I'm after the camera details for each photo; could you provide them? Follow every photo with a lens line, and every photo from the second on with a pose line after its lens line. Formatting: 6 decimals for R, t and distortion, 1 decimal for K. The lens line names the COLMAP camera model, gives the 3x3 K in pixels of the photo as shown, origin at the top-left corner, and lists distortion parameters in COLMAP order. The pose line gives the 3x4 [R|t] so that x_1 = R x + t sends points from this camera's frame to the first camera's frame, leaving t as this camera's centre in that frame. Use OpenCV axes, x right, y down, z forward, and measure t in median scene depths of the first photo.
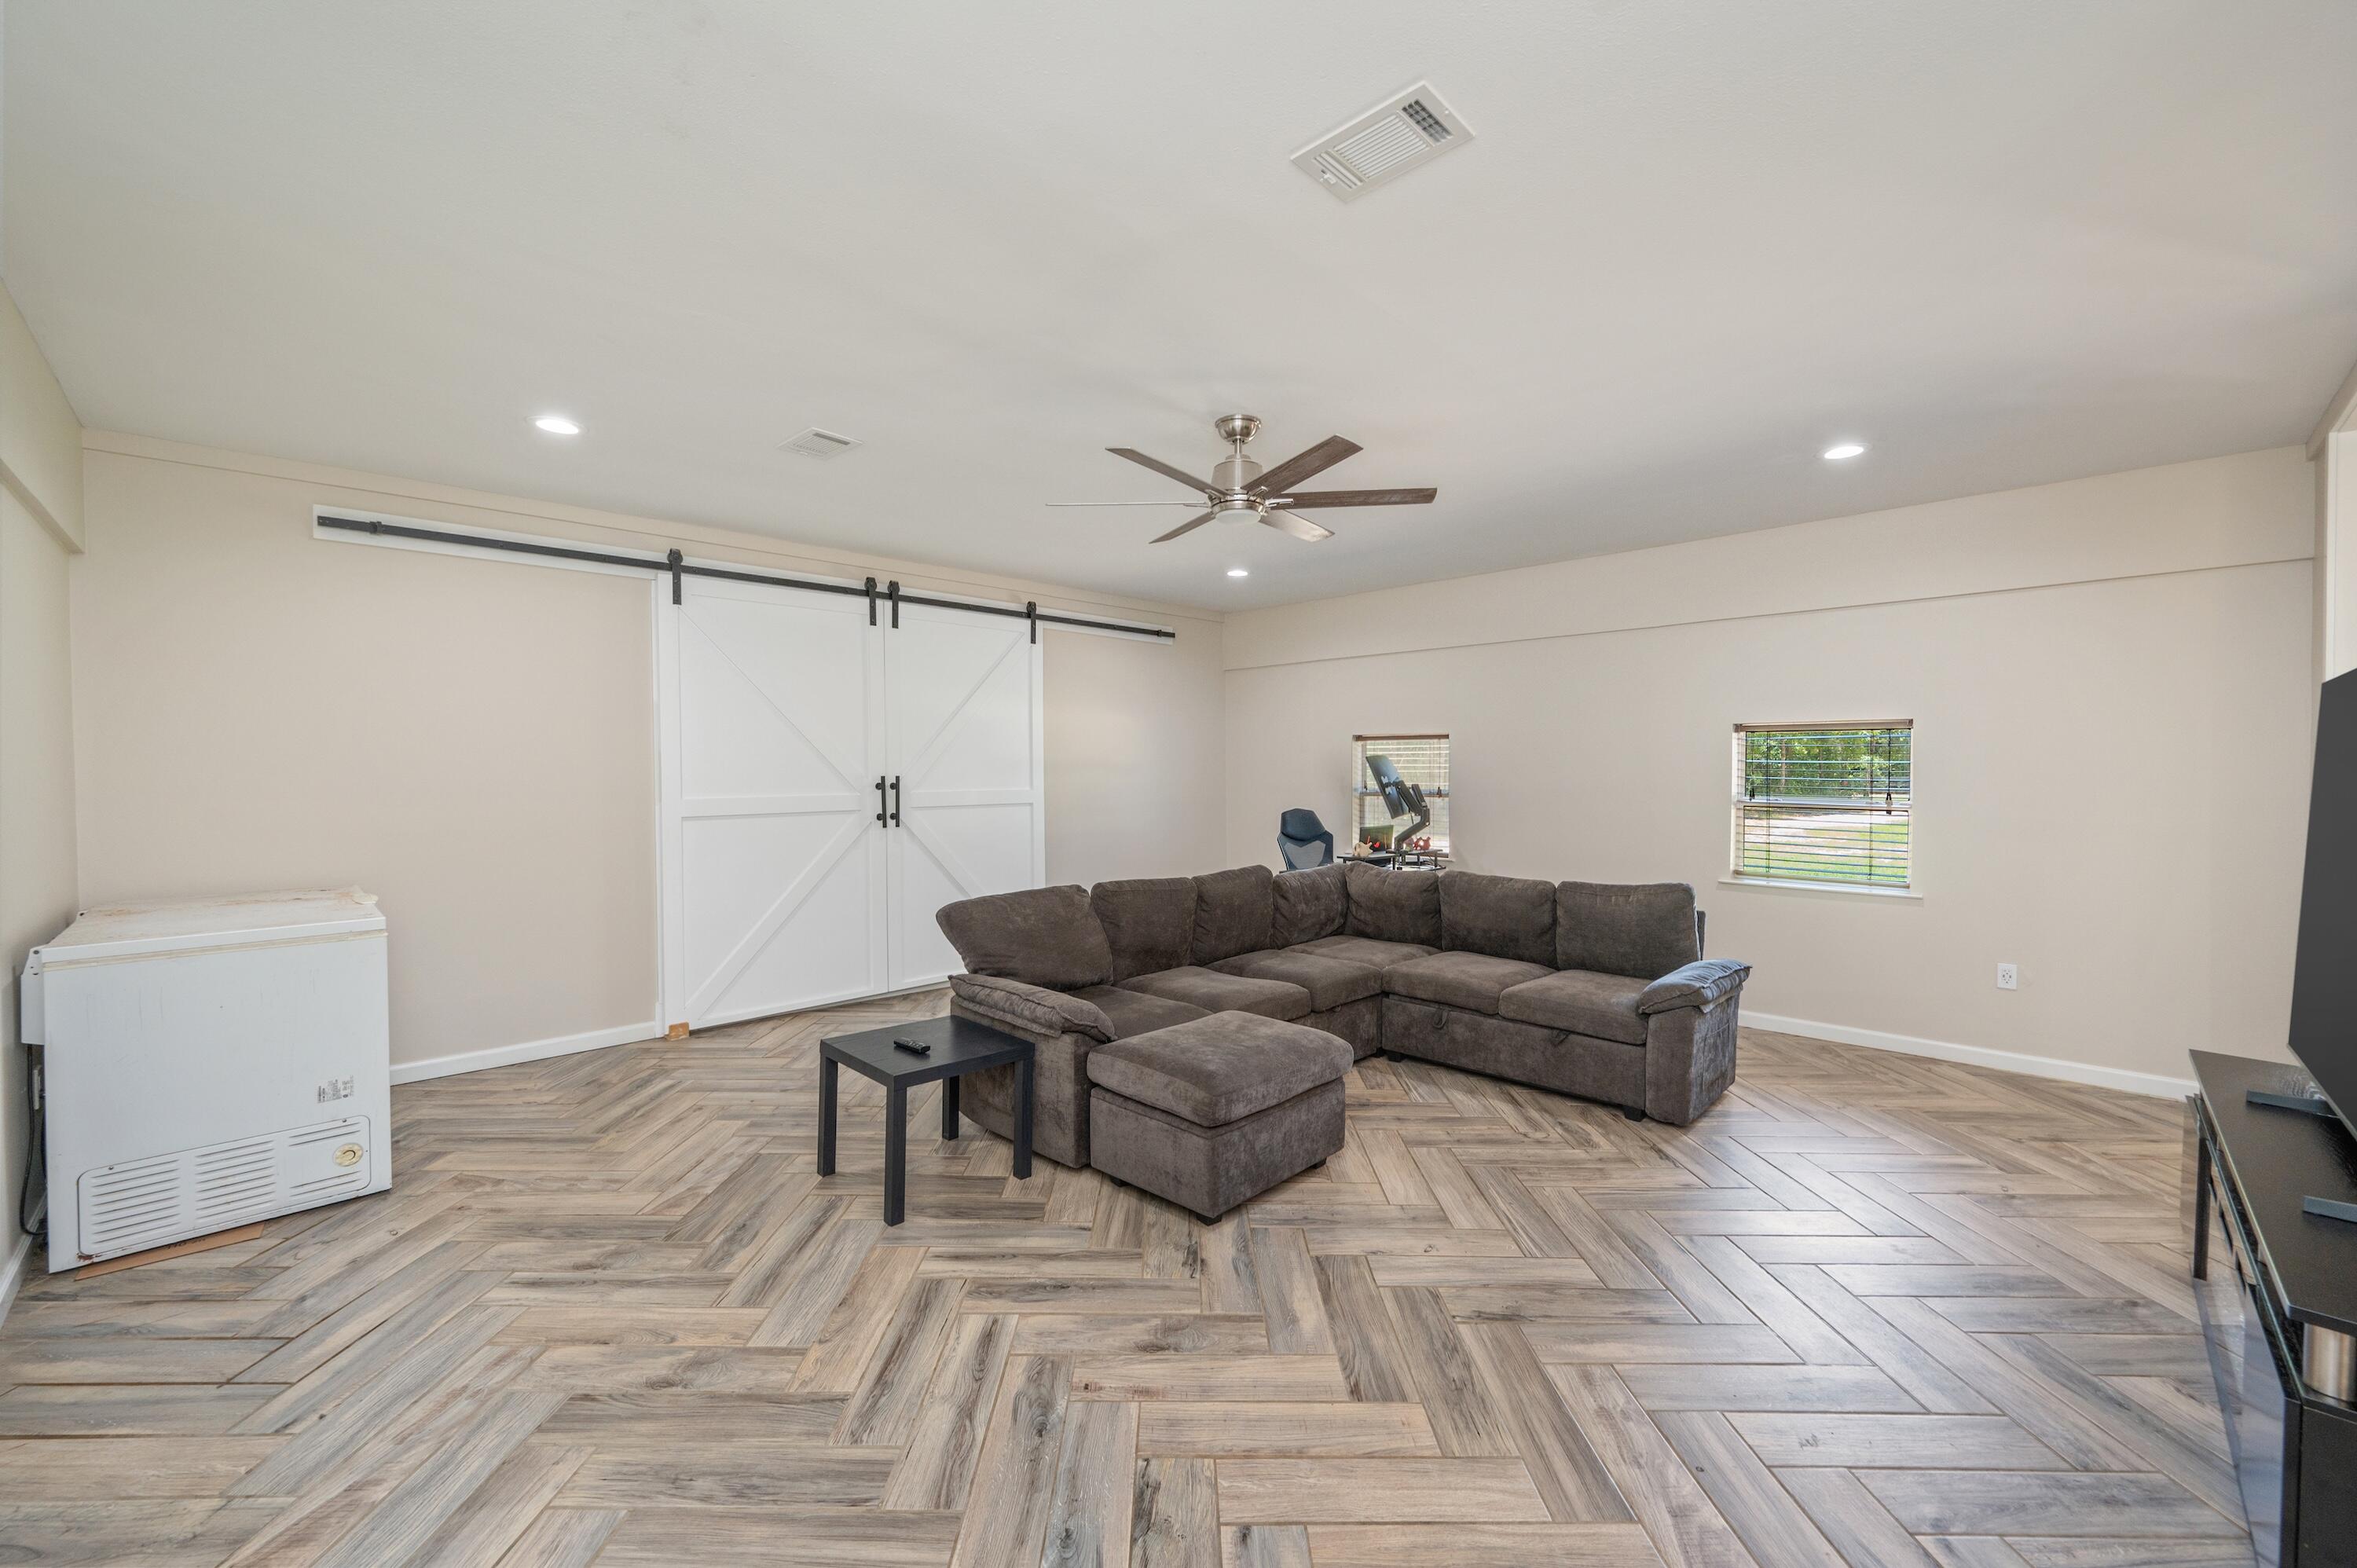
lens RADIAL K [[938.5, 0, 1159.3], [0, 938.5, 798.2], [0, 0, 1]] dist [-0.000711, 0.000395]
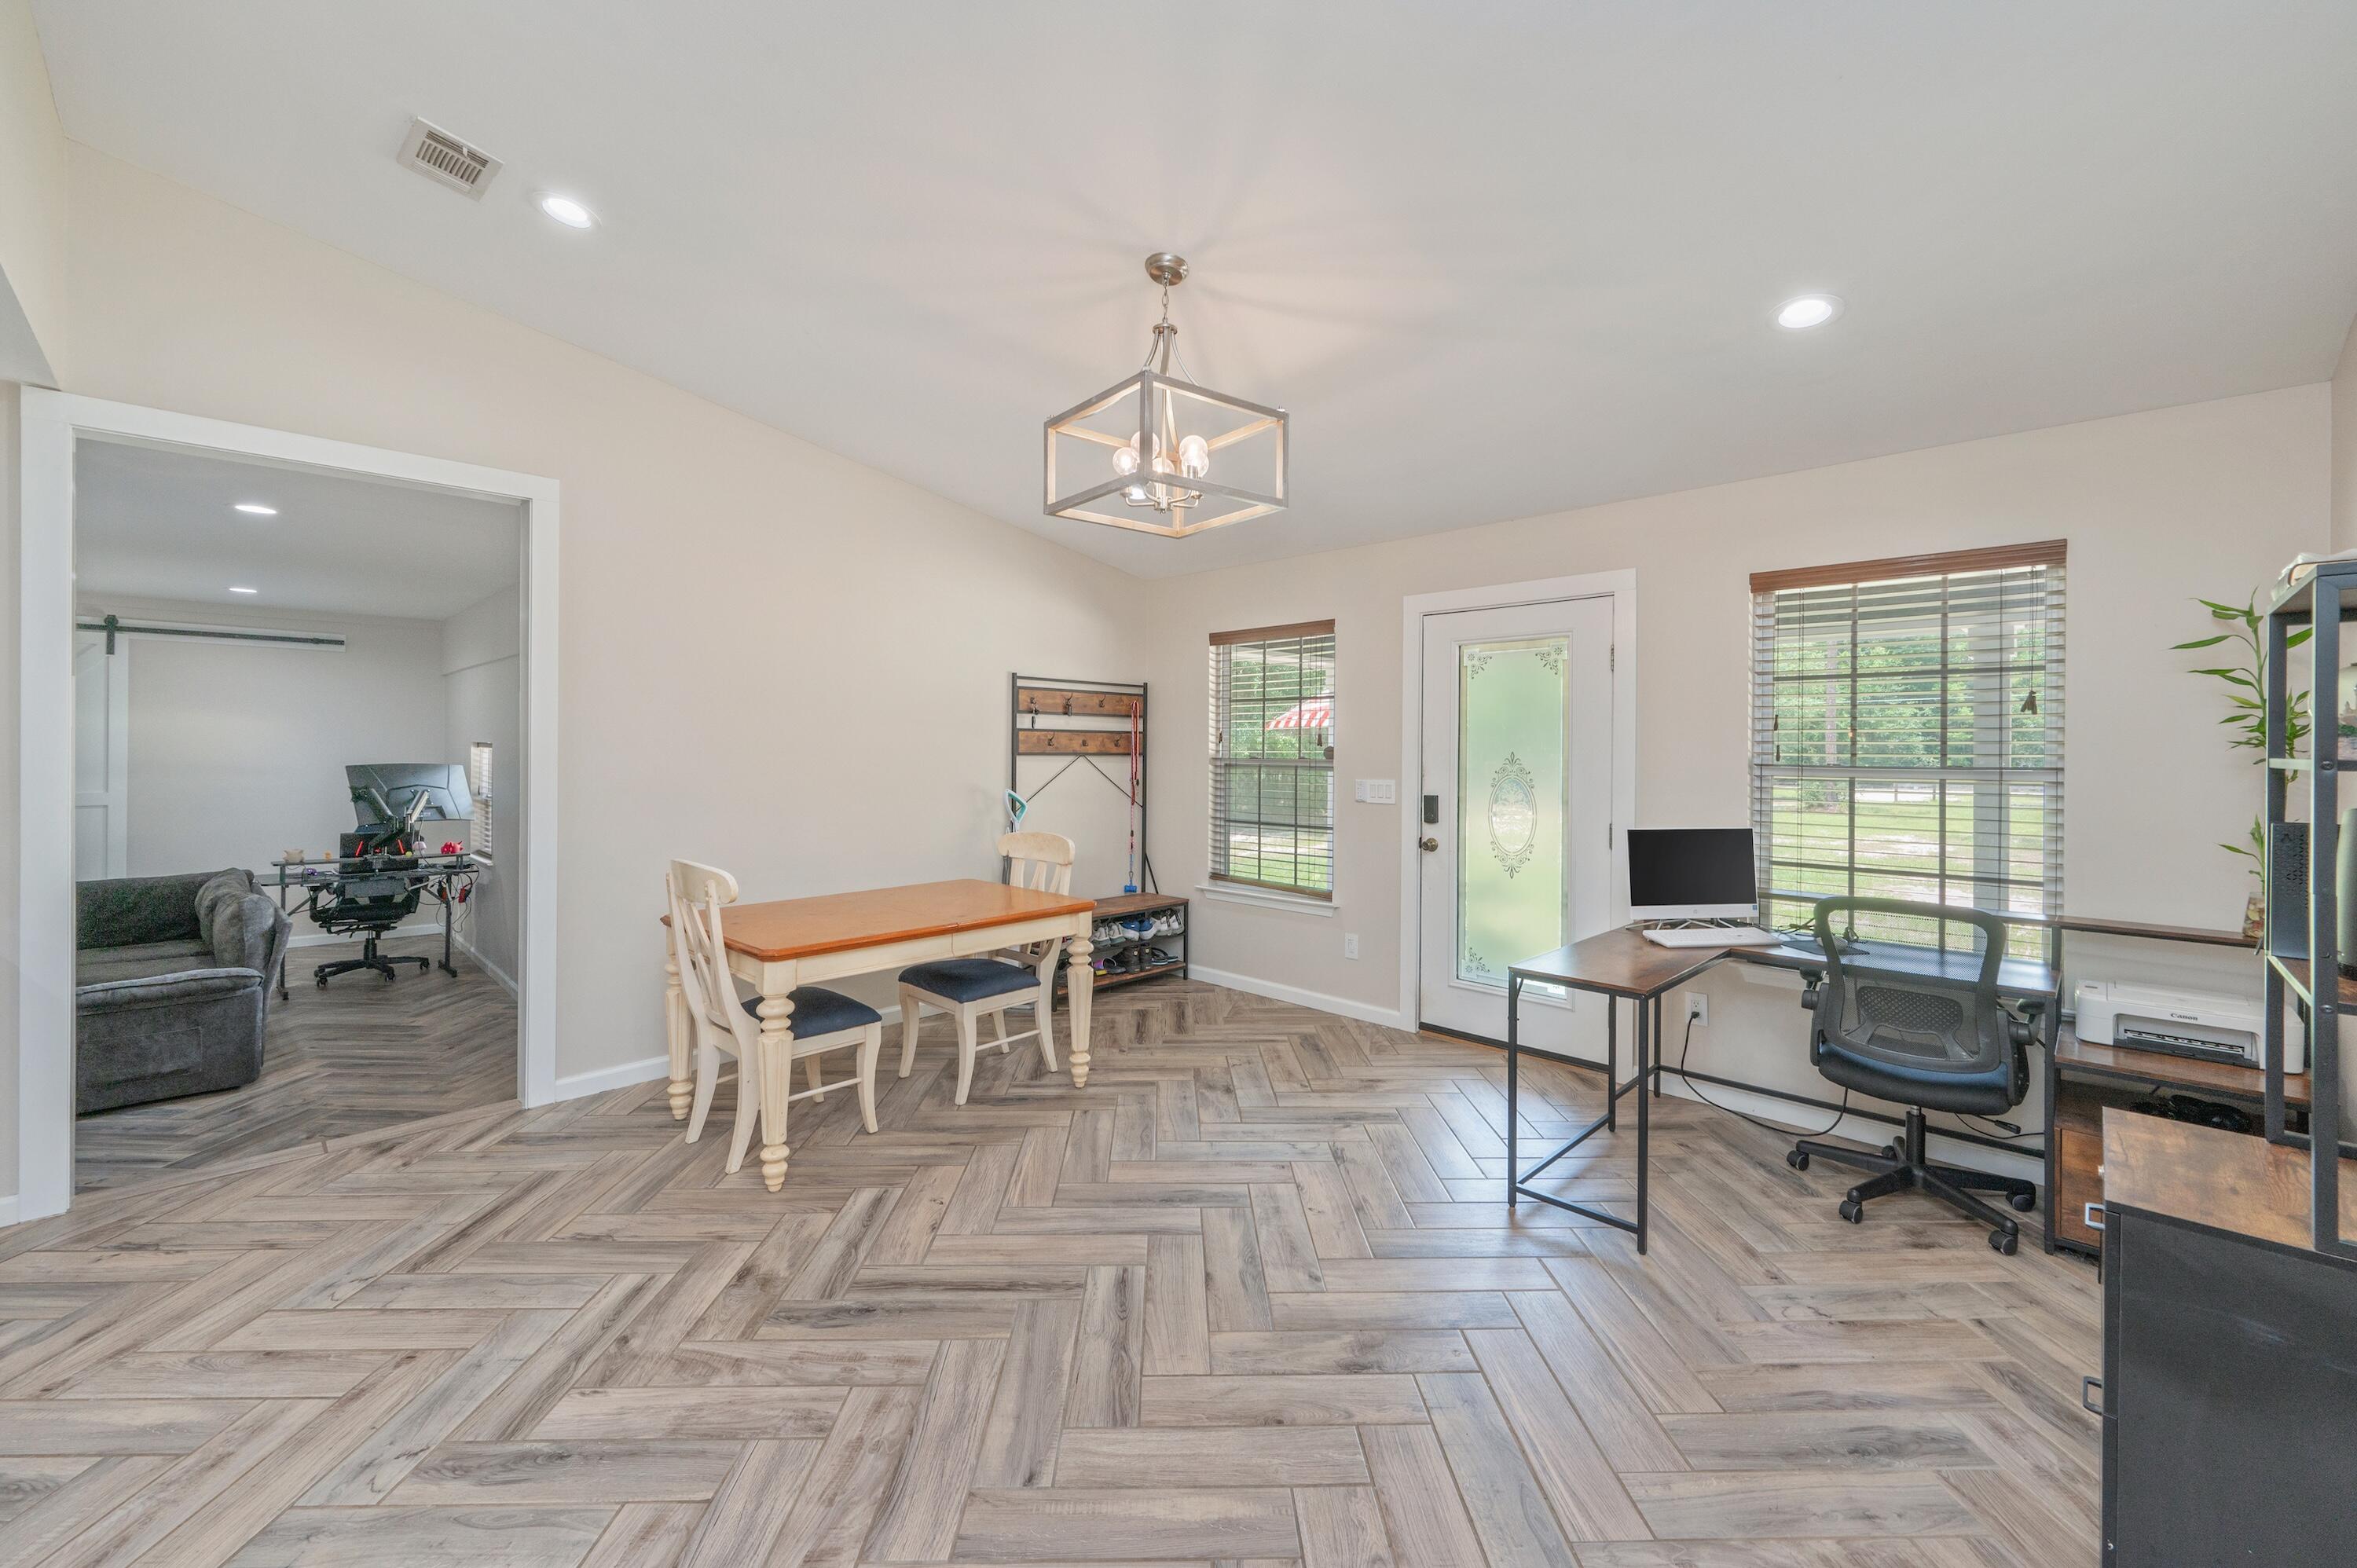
lens RADIAL K [[938.5, 0, 1184.6], [0, 938.5, 750.4], [0, 0, 1]] dist [-0.000711, 0.000395]
pose [[0.999442, 0.014055, 0.030301, 2.014970], [-0.013186, 0.999501, -0.028687, -0.079289], [-0.030689, 0.028272, 0.999129, -0.168790]]
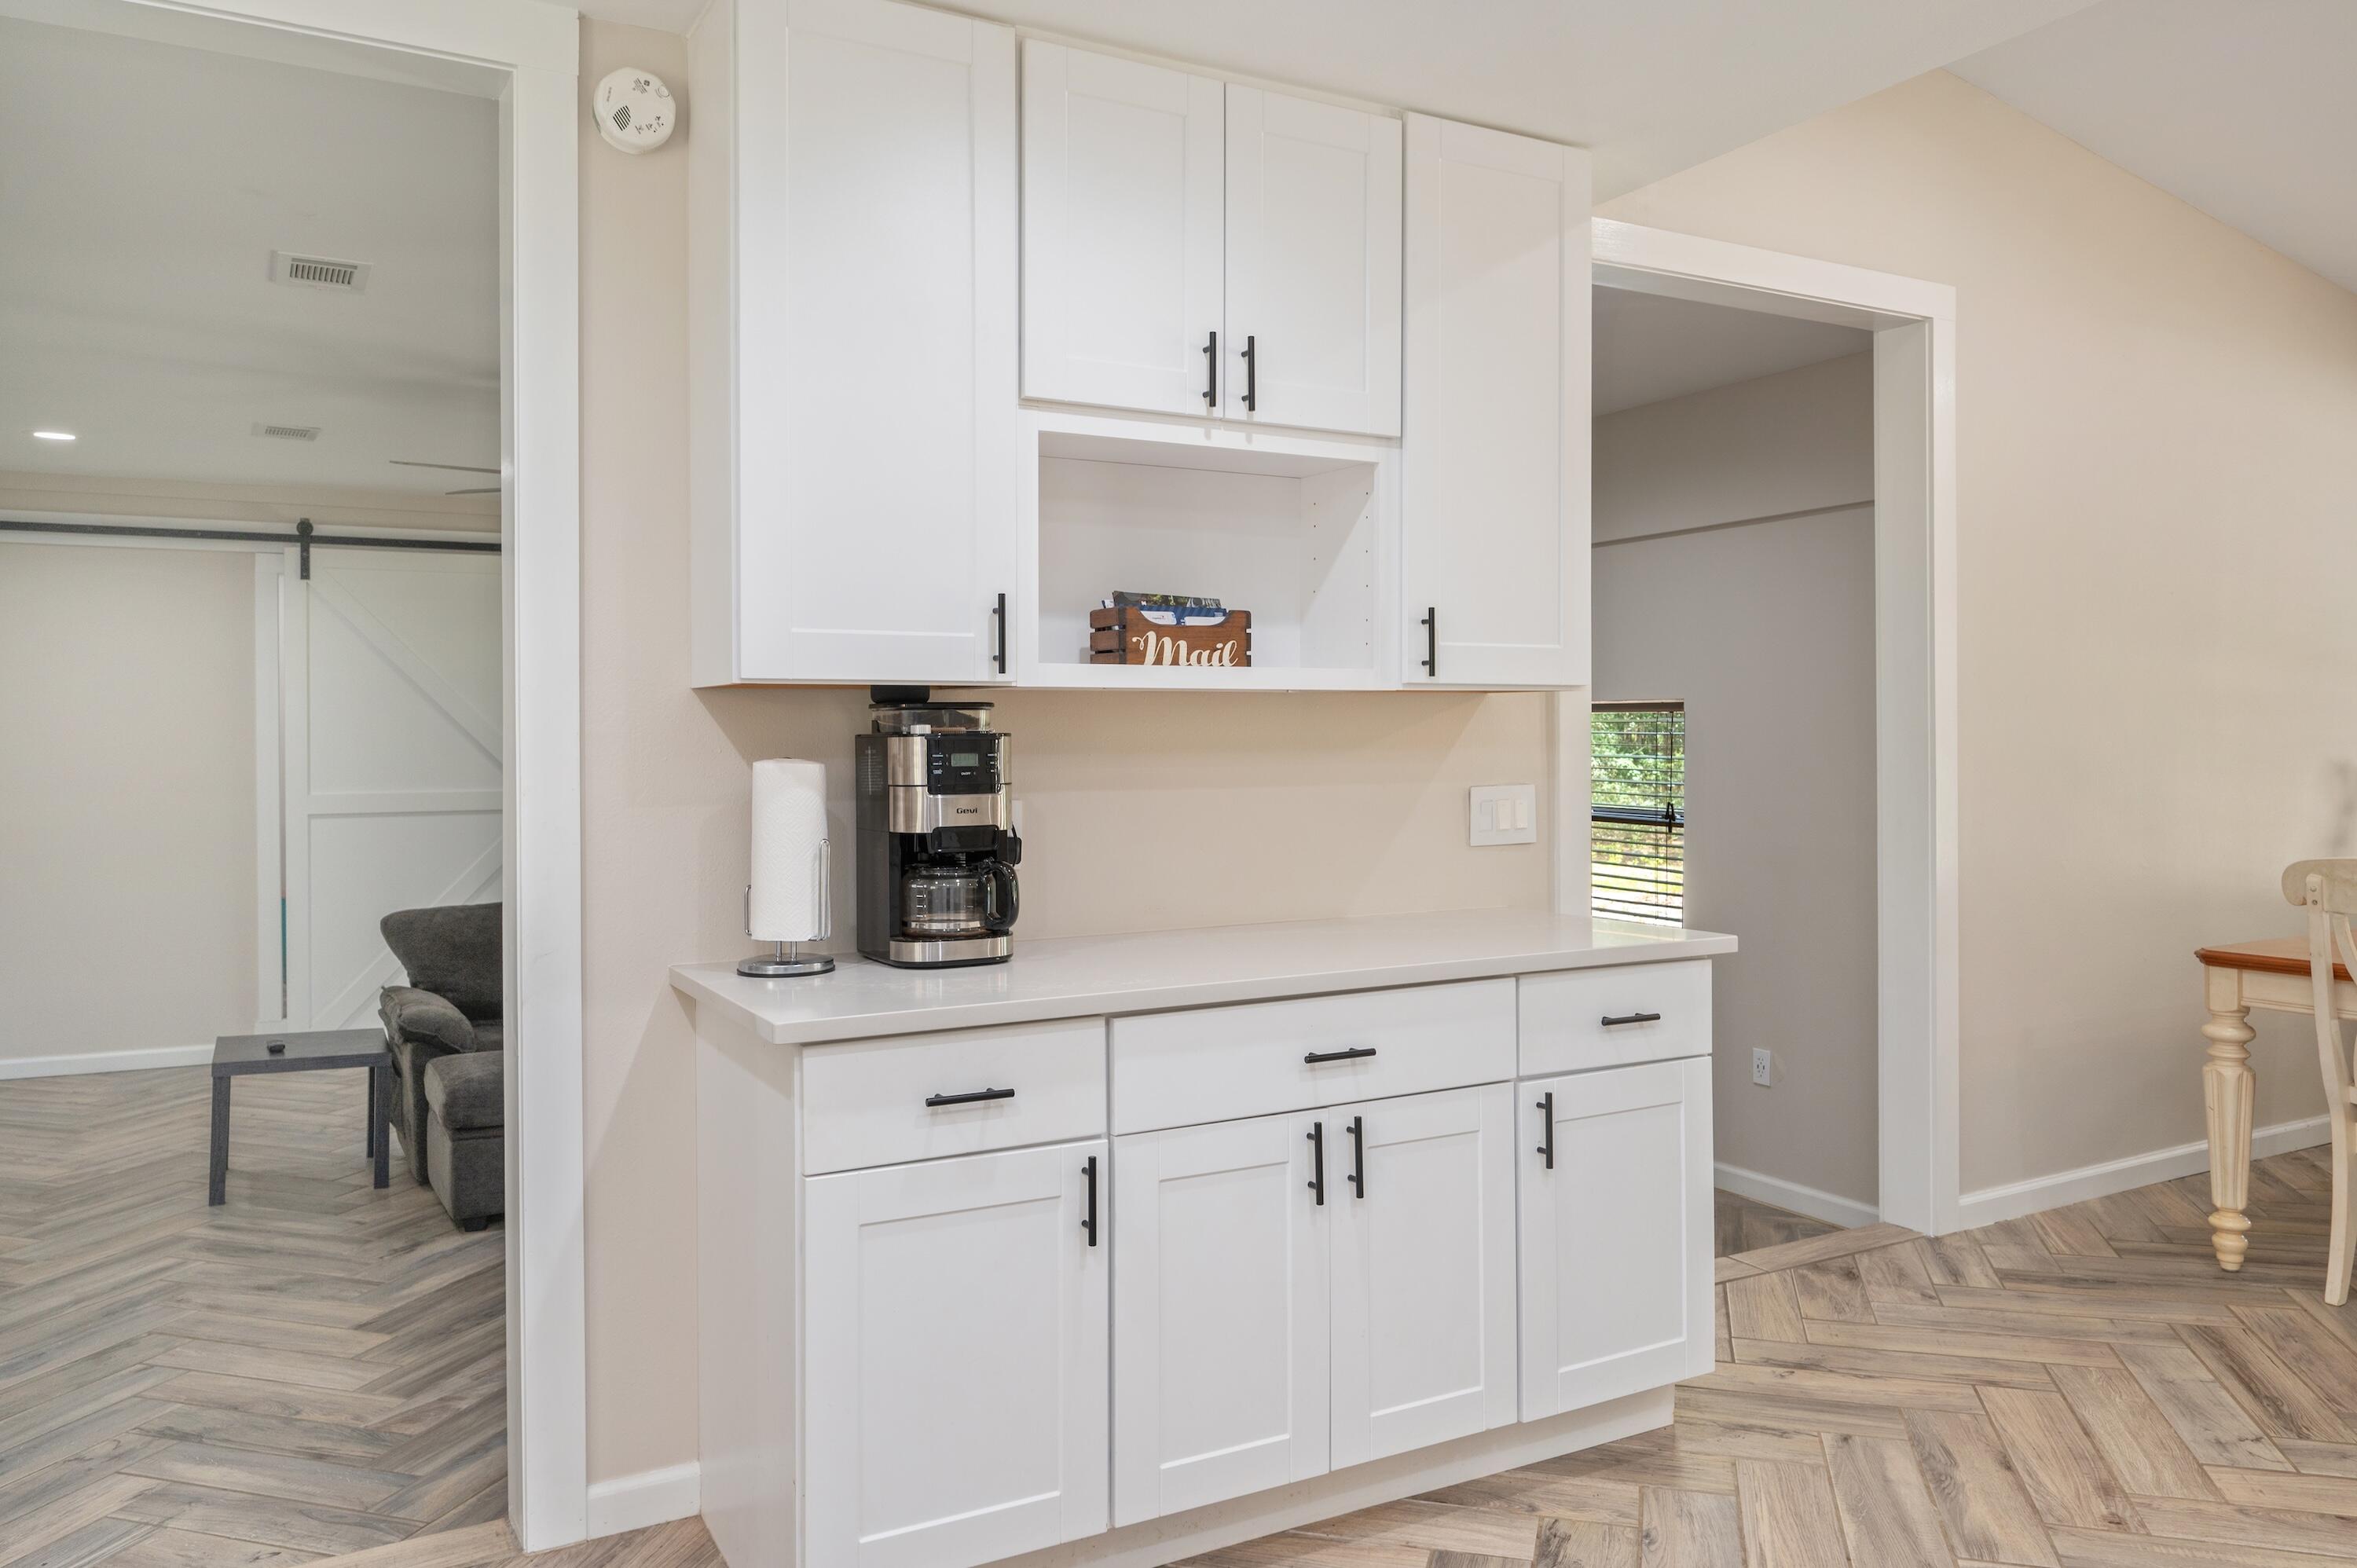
lens RADIAL K [[1655.3, 0, 1167.6], [0, 1655.3, 743.1], [0, 0, 1]] dist [0.001160, -0.001845]
pose [[0.962541, 0.003410, -0.271115, 1.063187], [-0.010820, 0.999607, -0.025843, -0.026197], [0.270921, 0.027809, 0.962200, -0.443463]]
